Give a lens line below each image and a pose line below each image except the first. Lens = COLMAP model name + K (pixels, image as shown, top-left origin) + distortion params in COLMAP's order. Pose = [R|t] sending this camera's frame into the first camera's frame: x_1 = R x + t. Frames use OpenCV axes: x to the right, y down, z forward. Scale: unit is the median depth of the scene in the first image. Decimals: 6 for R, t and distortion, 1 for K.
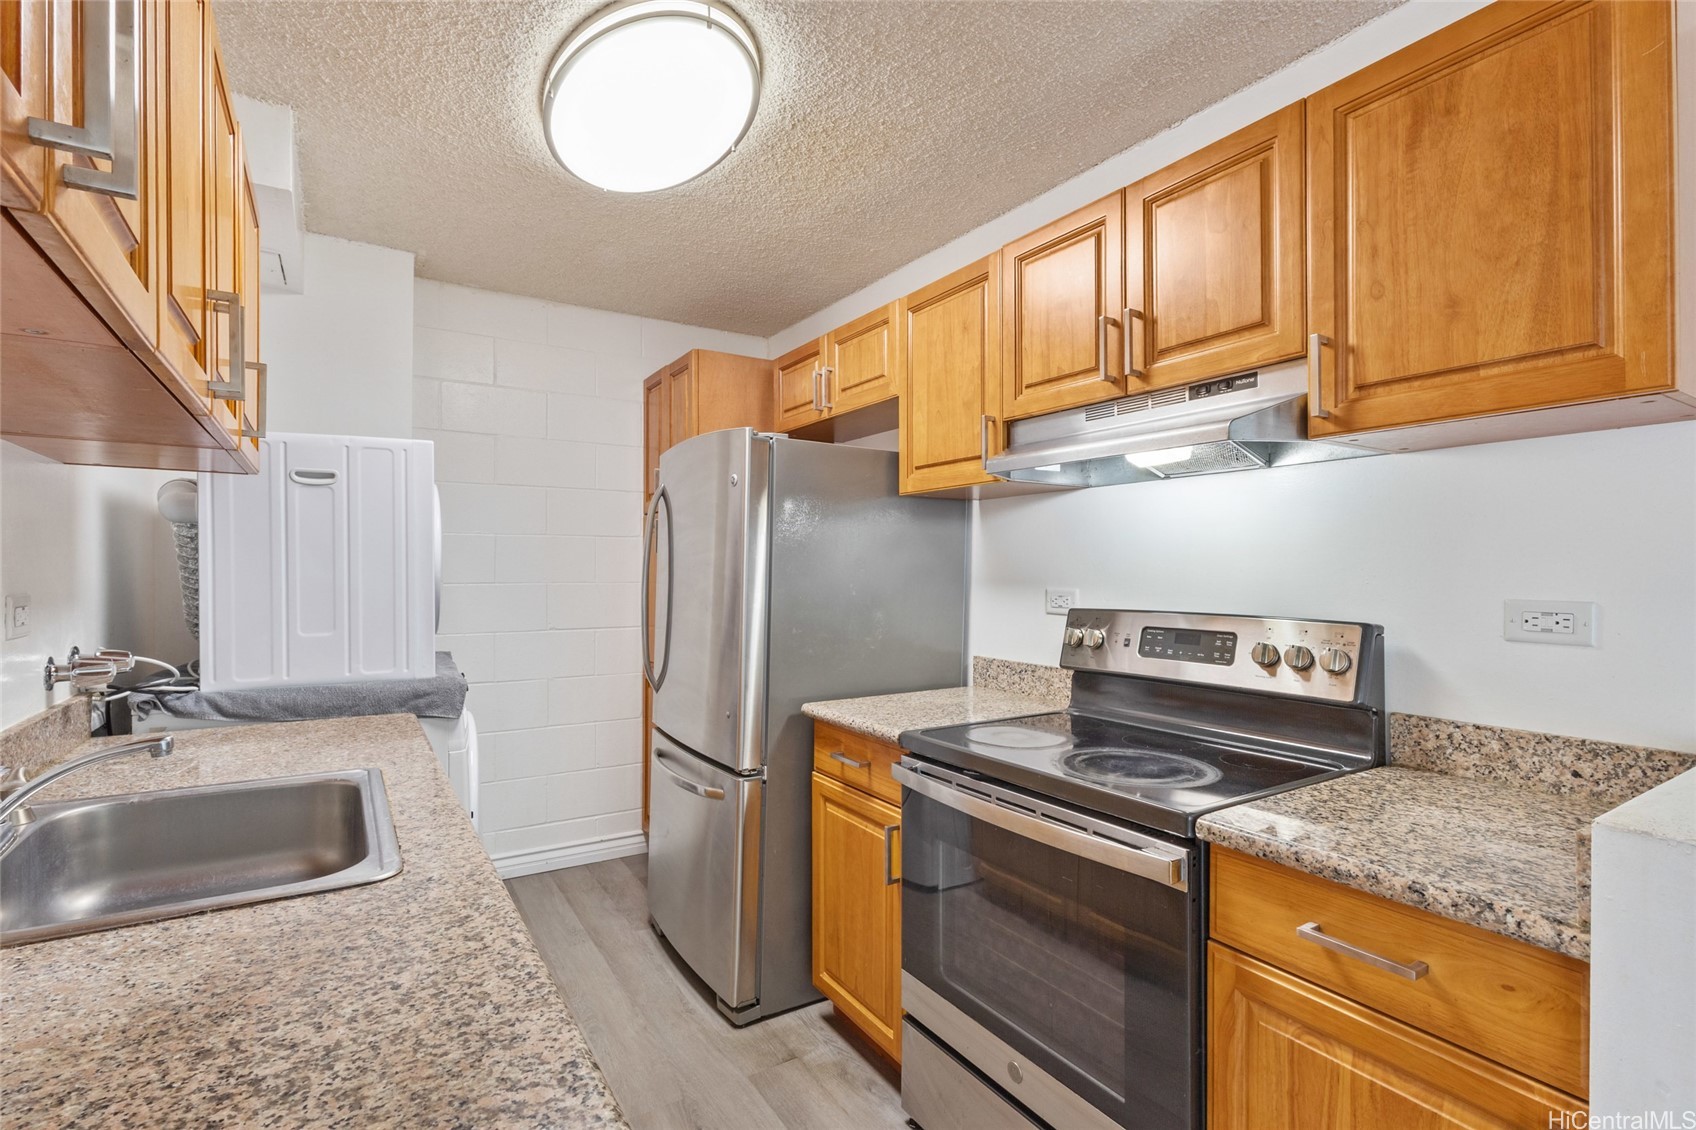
lens RADIAL K [[797.8, 0, 836.6], [0, 797.8, 568.4], [0, 0, 1]] dist [0.000363, 0.002457]
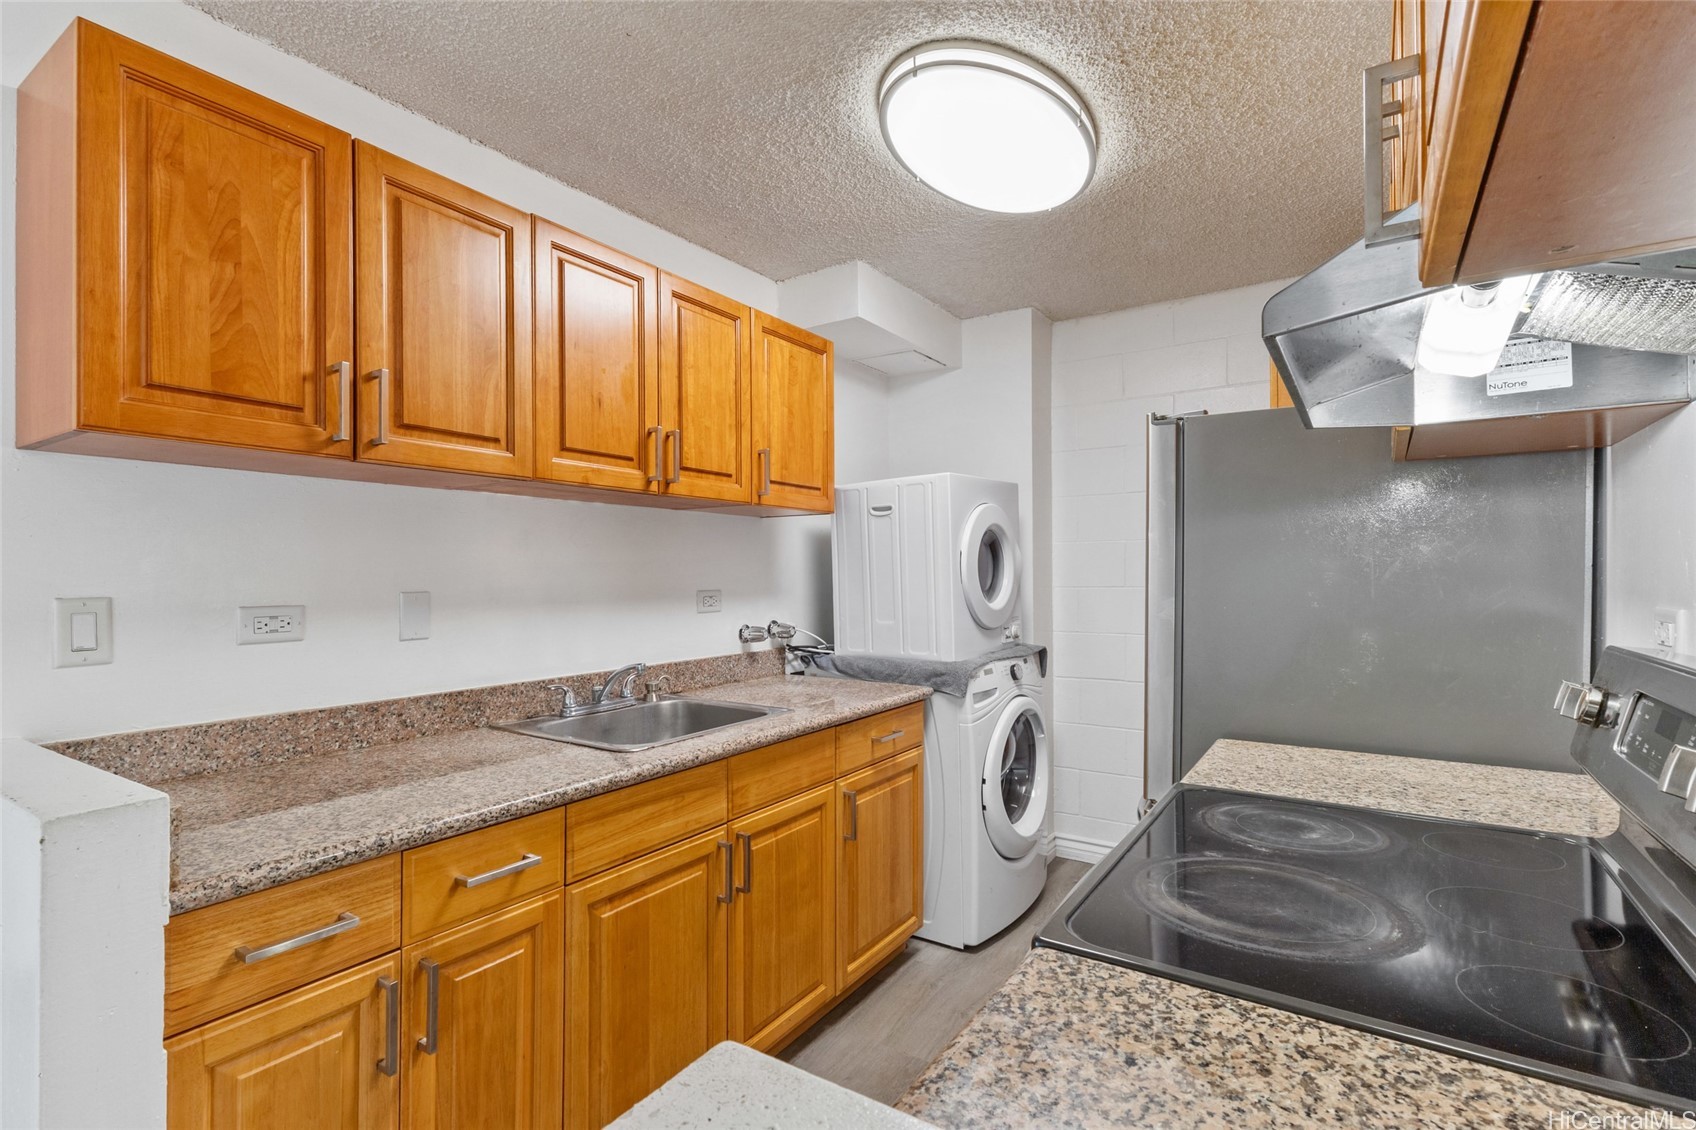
lens RADIAL K [[797.8, 0, 834.7], [0, 797.8, 571.2], [0, 0, 1]] dist [0.000363, 0.002457]
pose [[0.404641, -0.009410, -0.914427, 0.628829], [0.006948, 0.999950, -0.007215, 0.002758], [0.914449, -0.003434, 0.404686, 0.368570]]
